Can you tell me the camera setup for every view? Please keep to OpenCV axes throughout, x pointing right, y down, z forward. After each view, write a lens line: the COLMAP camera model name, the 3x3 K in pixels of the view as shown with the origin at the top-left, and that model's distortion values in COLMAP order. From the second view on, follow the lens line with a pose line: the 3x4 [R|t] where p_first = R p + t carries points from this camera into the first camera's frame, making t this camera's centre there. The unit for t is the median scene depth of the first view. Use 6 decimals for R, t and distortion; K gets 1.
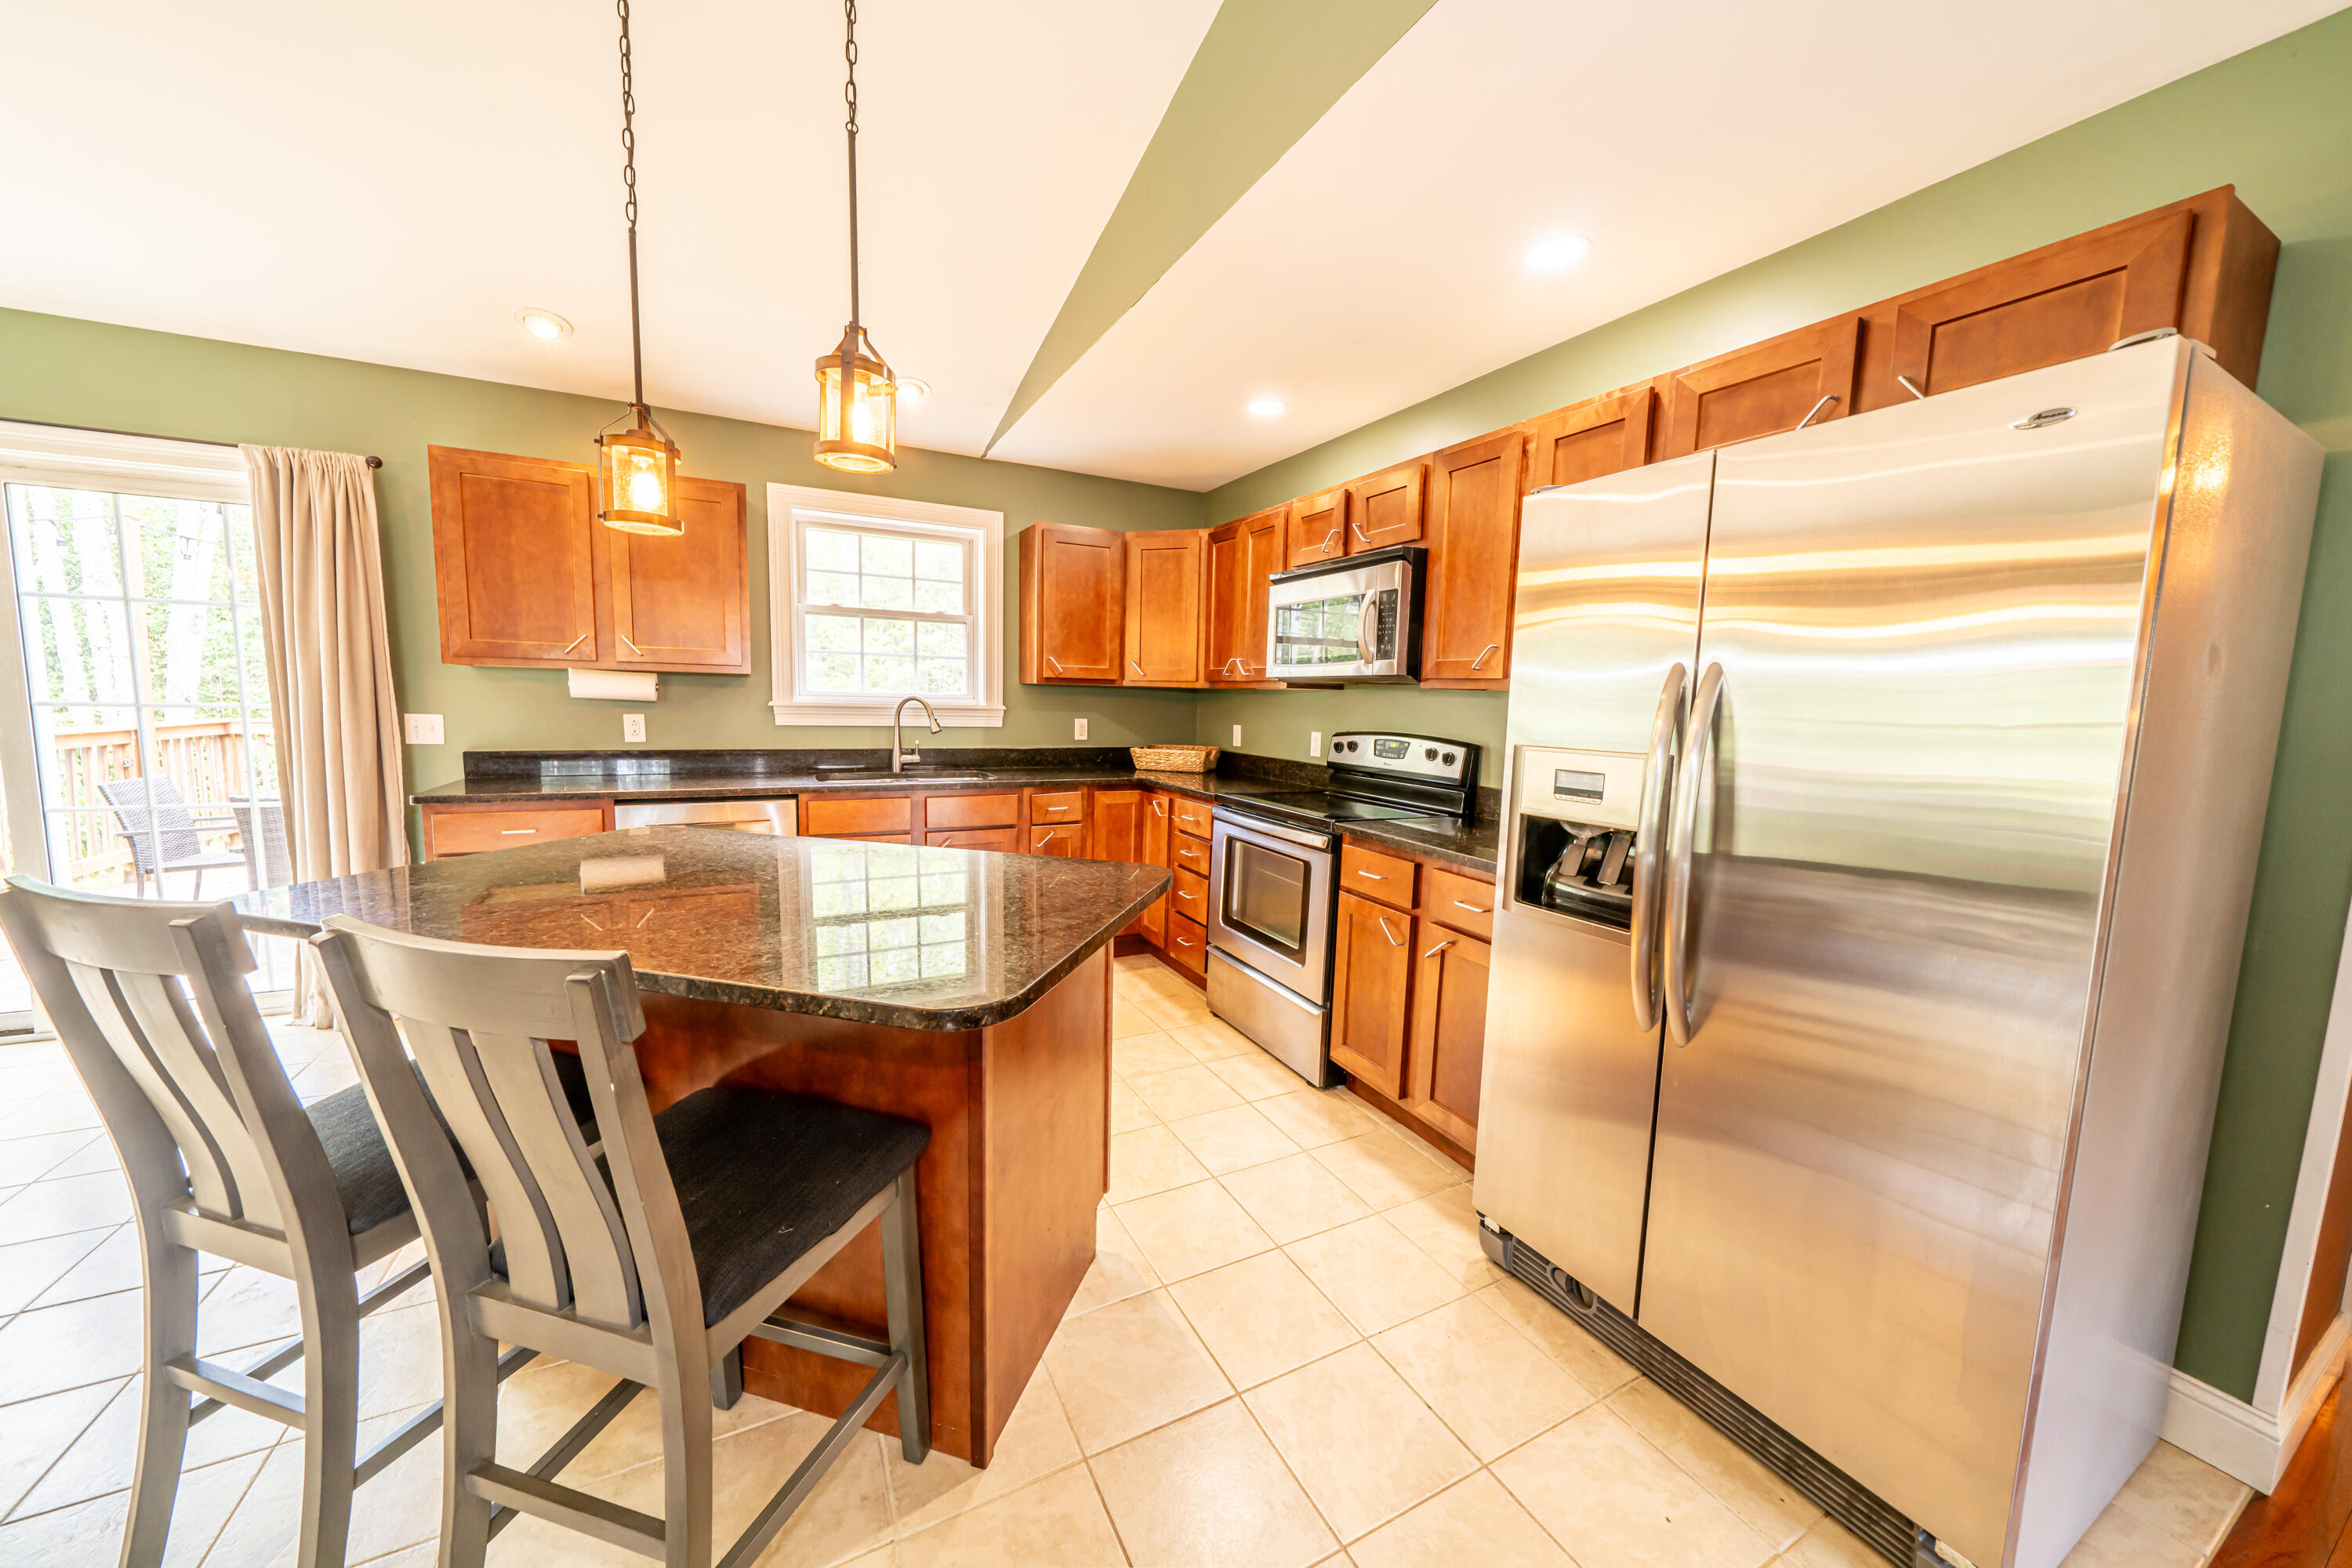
lens RADIAL K [[800.3, 0, 1169.4], [0, 800.3, 785.0], [0, 0, 1]] dist [-0.005814, 0.000227]
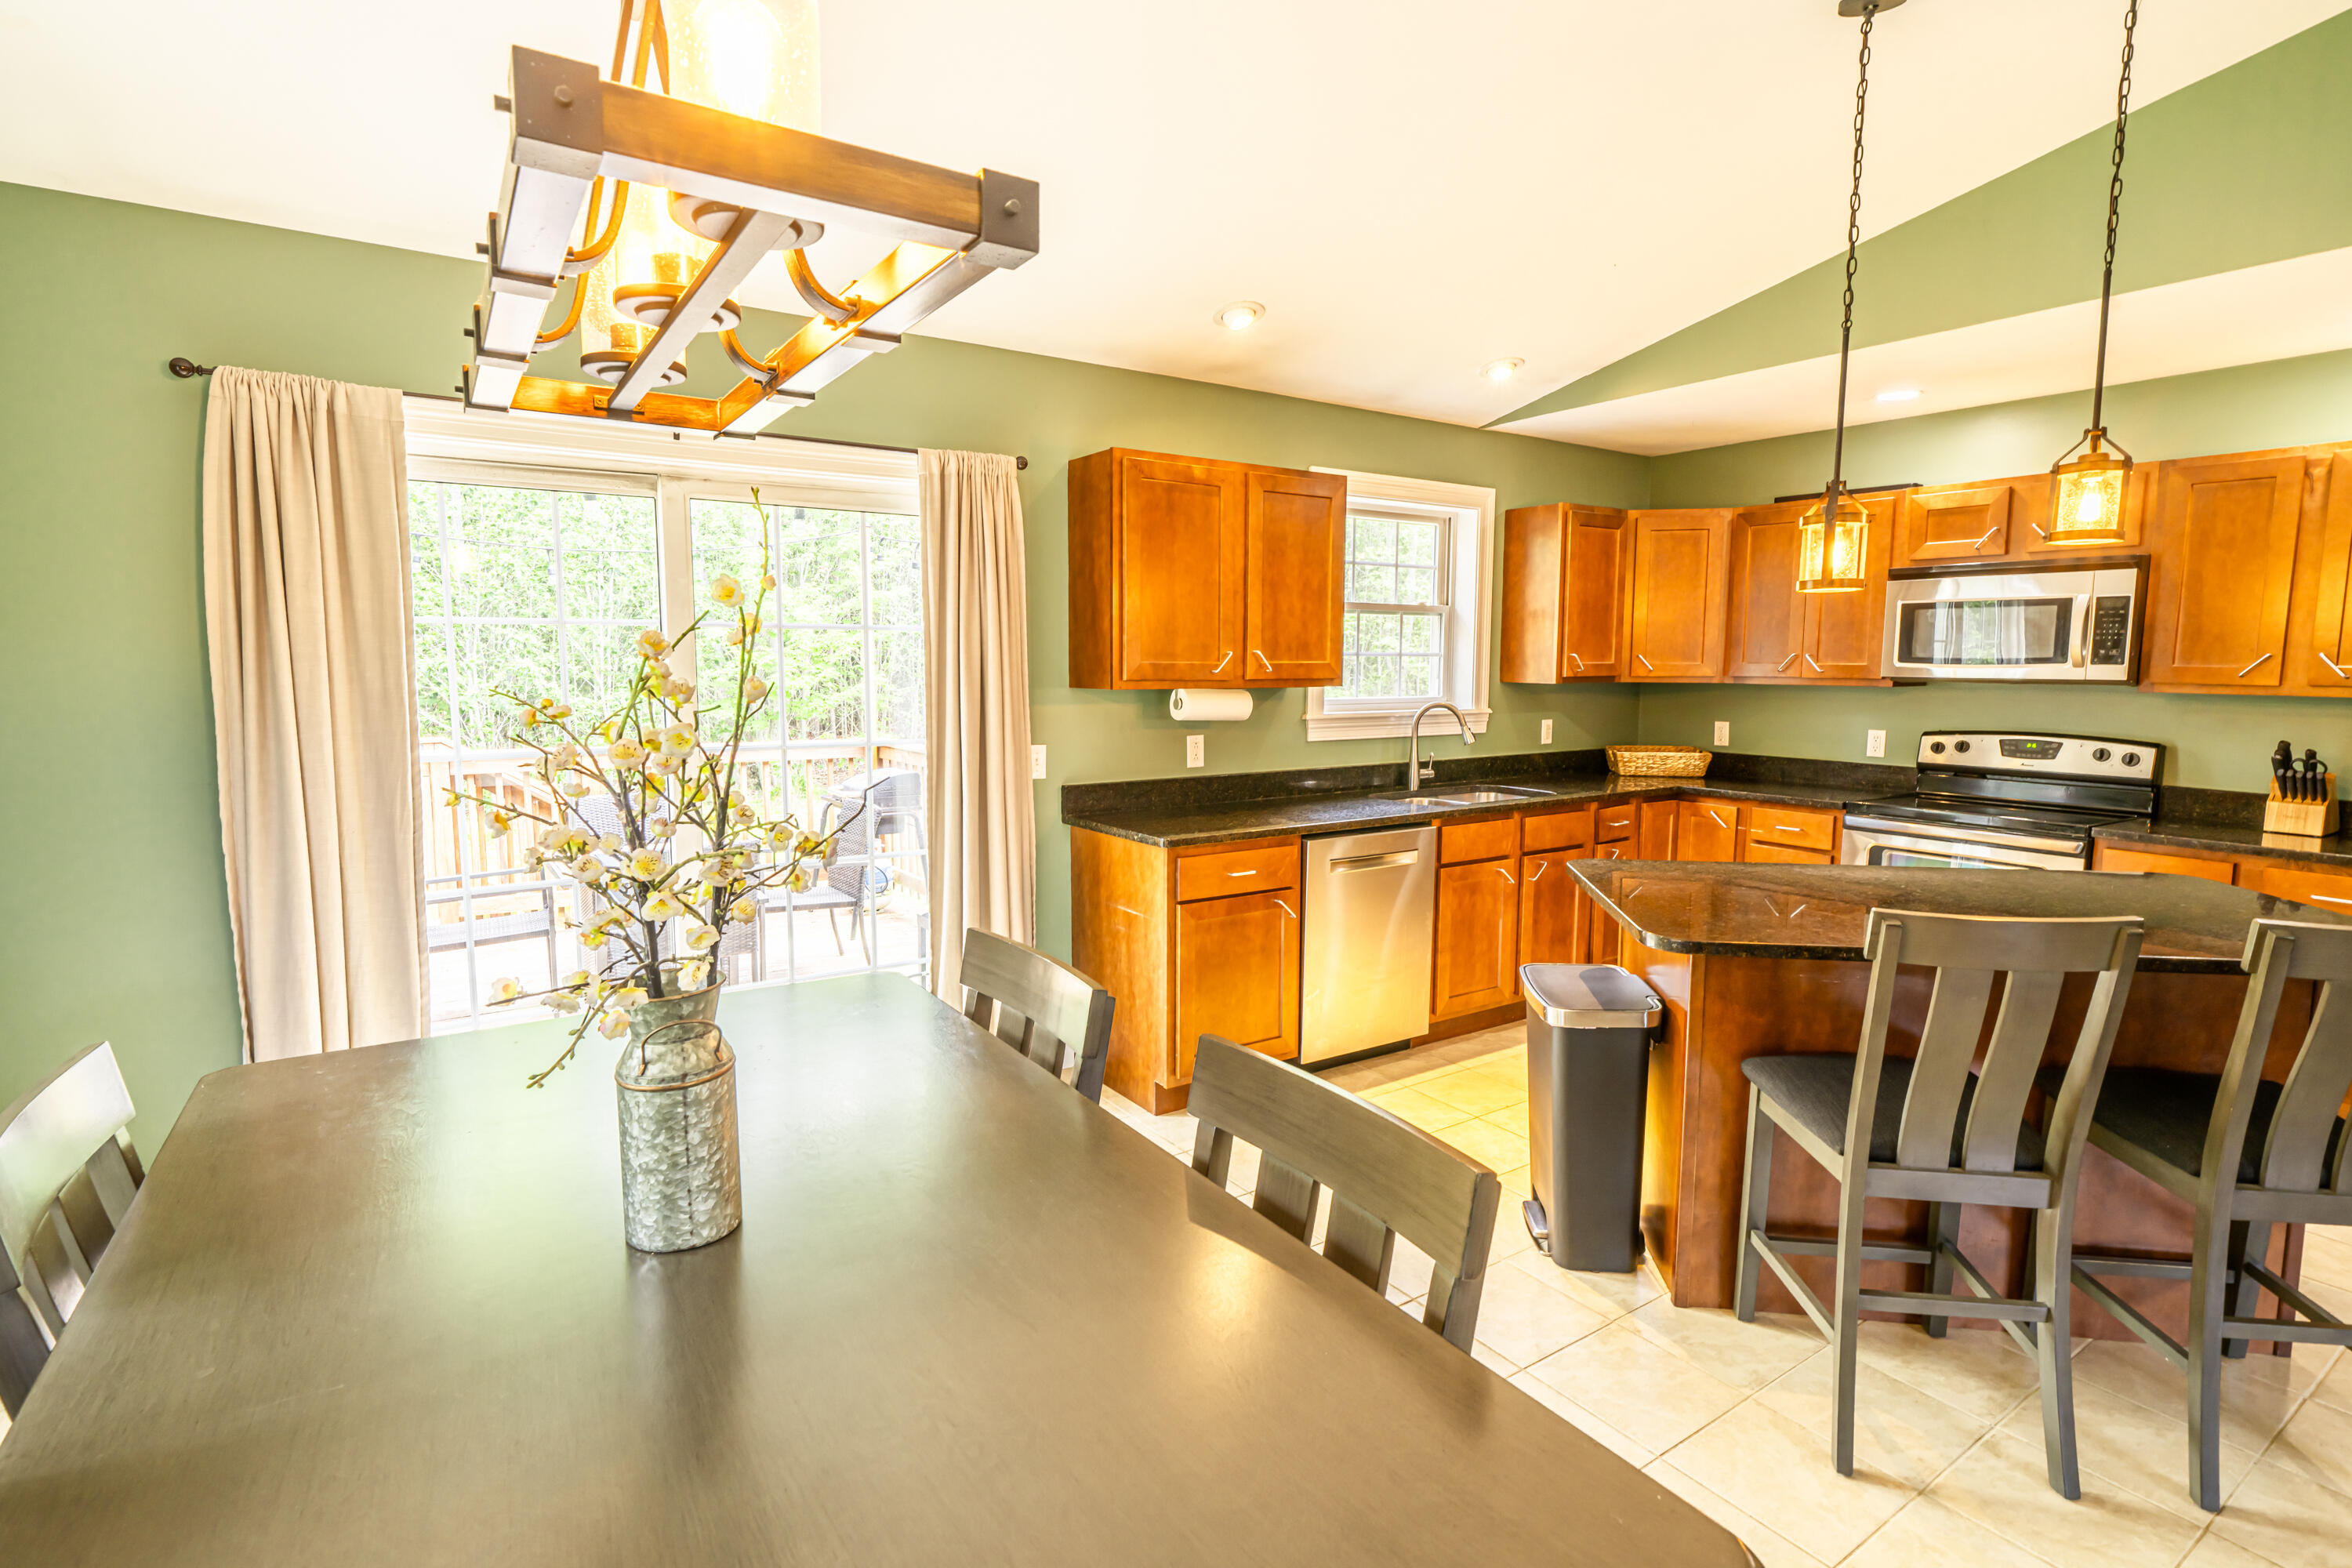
lens RADIAL K [[1126.1, 0, 1163.6], [0, 1126.1, 780.0], [0, 0, 1]] dist [0.001155, 0.000162]
pose [[0.993090, -0.035588, 0.111831, -0.928377], [0.035466, 0.999366, 0.003081, -0.049509], [-0.111870, 0.000907, 0.993722, -0.242005]]
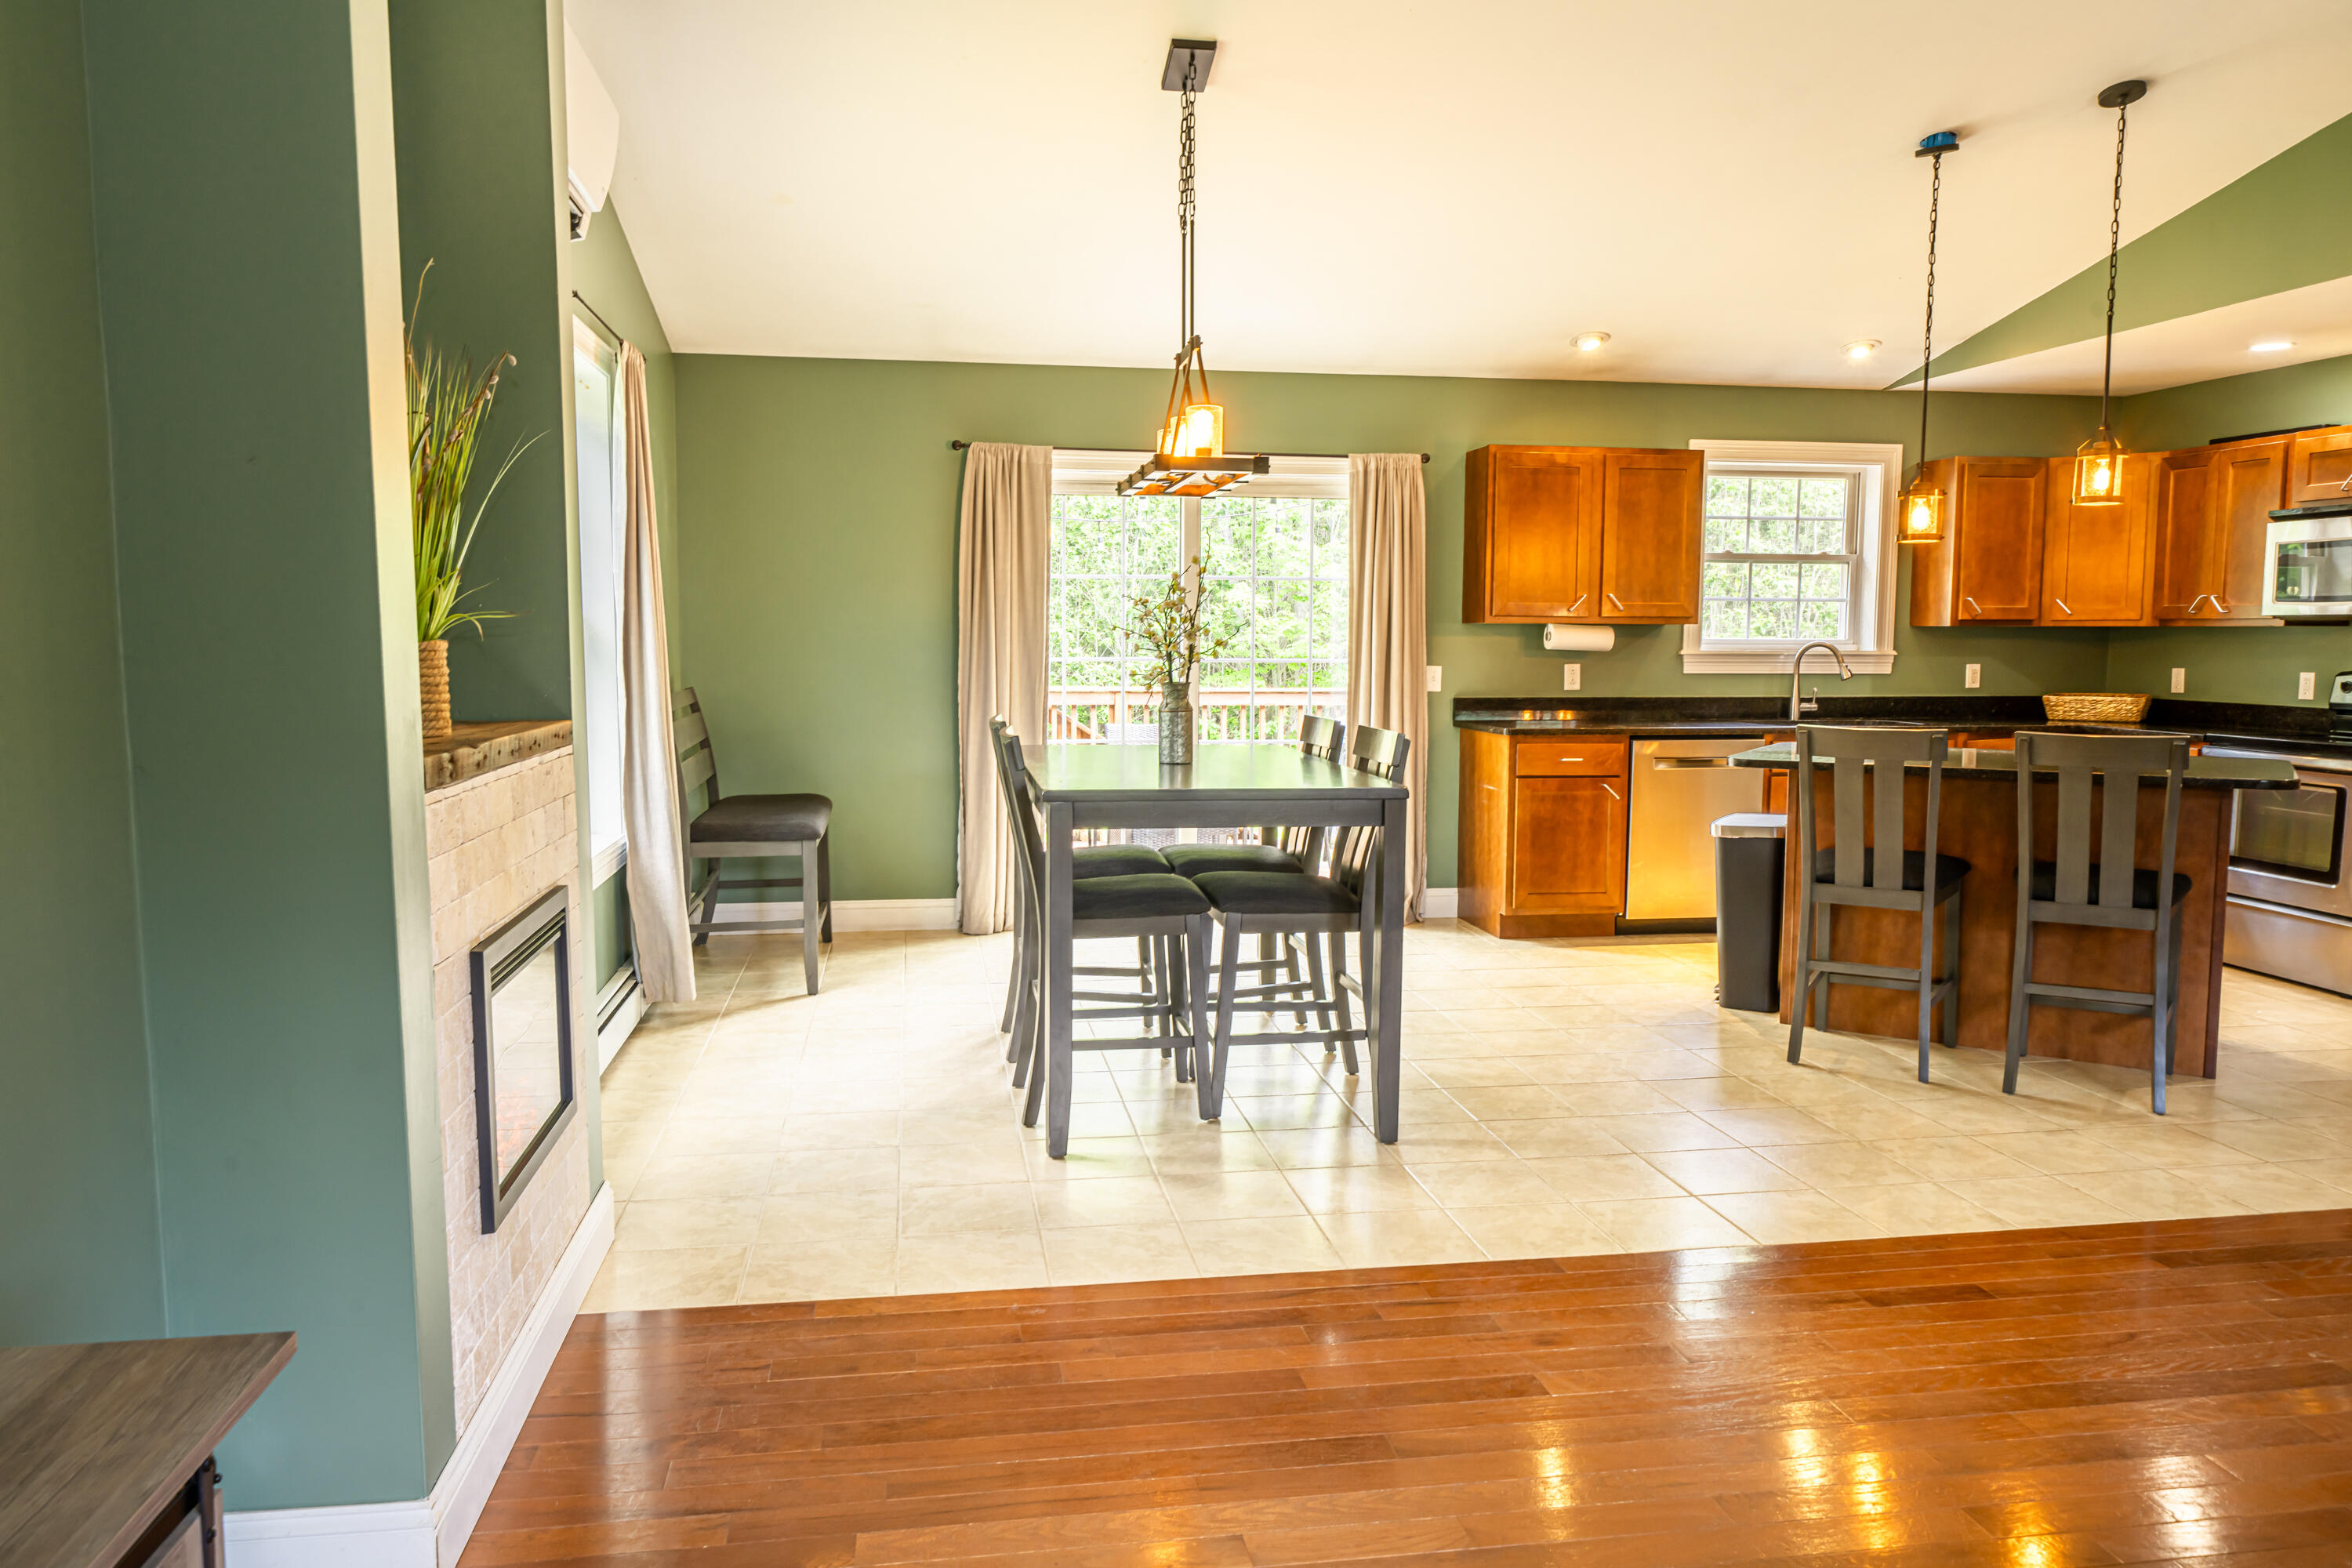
lens RADIAL K [[1581.2, 0, 1169.7], [0, 1581.2, 775.8], [0, 0, 1]] dist [0.007117, -0.003495]
pose [[0.951975, 0.006092, -0.306114, -0.586618], [-0.013326, 0.999679, -0.021547, 0.126557], [0.305884, 0.024592, 0.951751, -1.311123]]
